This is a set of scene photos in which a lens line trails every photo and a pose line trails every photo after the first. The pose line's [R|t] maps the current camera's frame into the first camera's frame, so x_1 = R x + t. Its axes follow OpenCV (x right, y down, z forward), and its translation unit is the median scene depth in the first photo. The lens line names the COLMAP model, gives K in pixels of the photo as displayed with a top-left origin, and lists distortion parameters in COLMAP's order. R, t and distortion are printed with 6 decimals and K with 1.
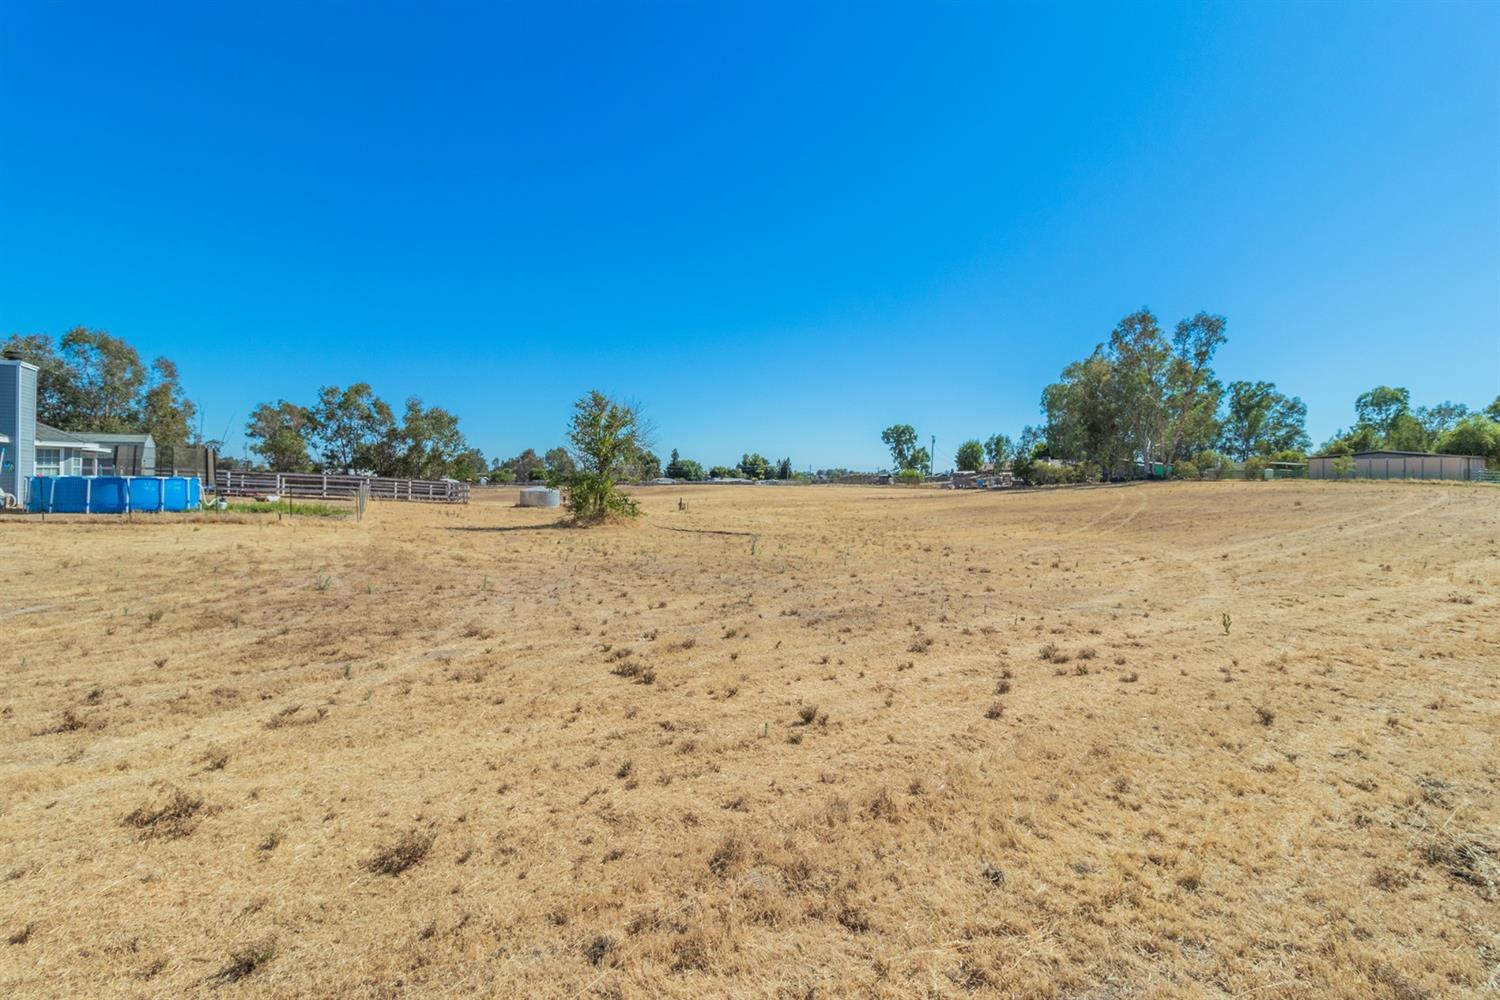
lens RADIAL K [[688.0, 0, 741.2], [0, 688.0, 489.9], [0, 0, 1]] dist [-0.000095, -0.000129]
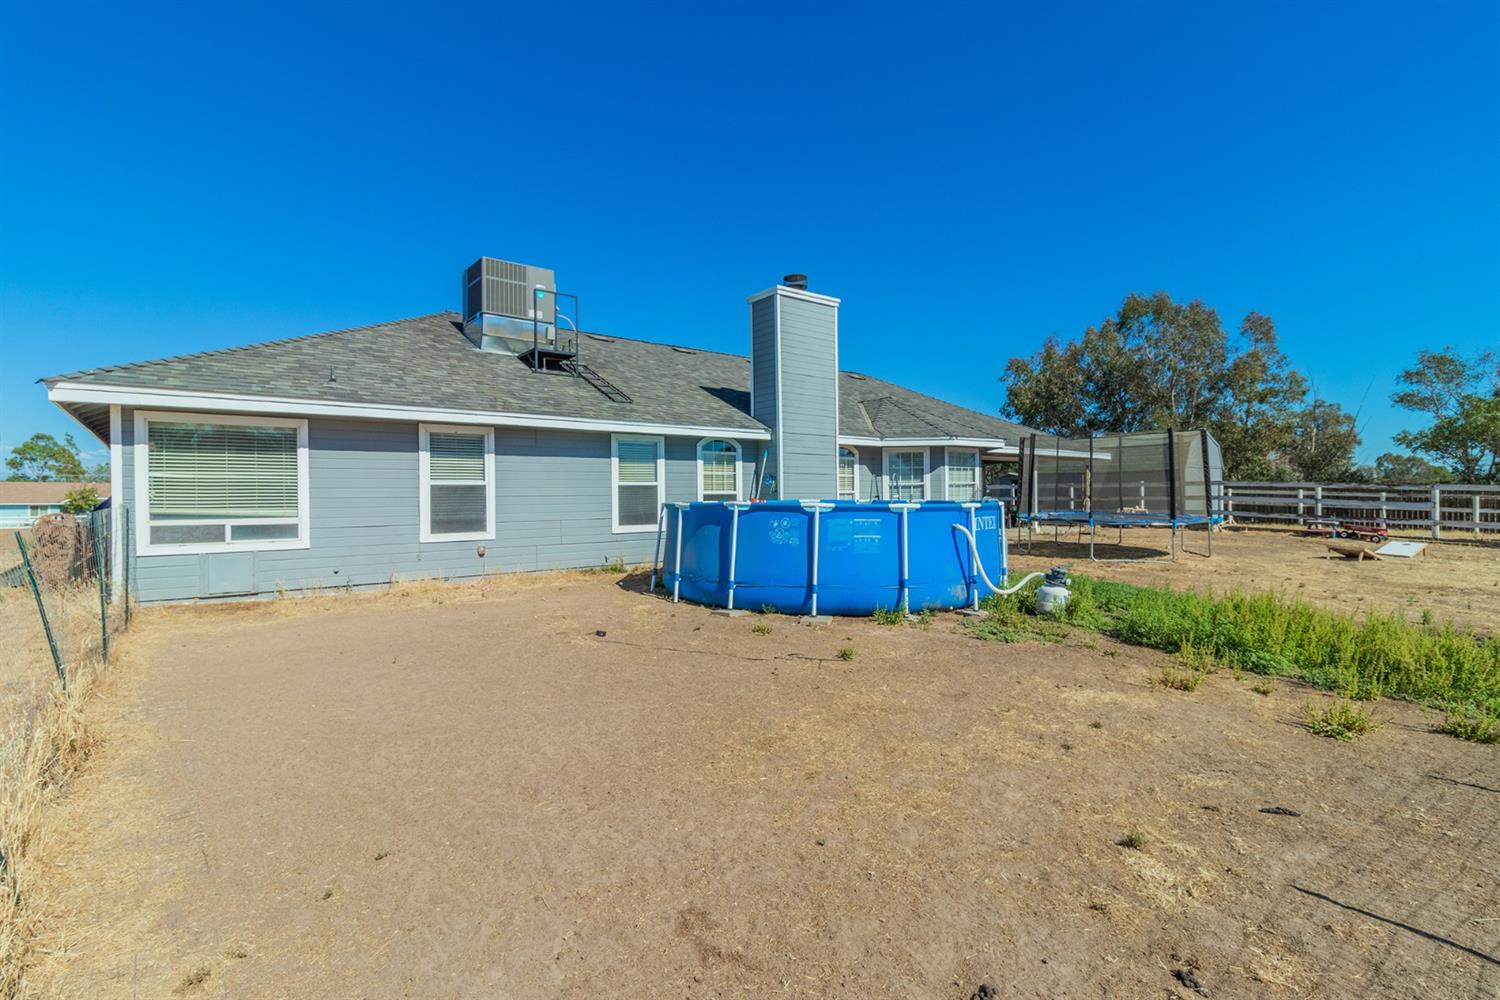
lens RADIAL K [[696.9, 0, 746.6], [0, 696.9, 494.8], [0, 0, 1]] dist [-0.000020, 0.000040]
pose [[0.133422, -0.021757, -0.990820, -0.449888], [0.001835, 0.999763, -0.021706, -0.012207], [0.991058, 0.001078, 0.133430, 0.774603]]
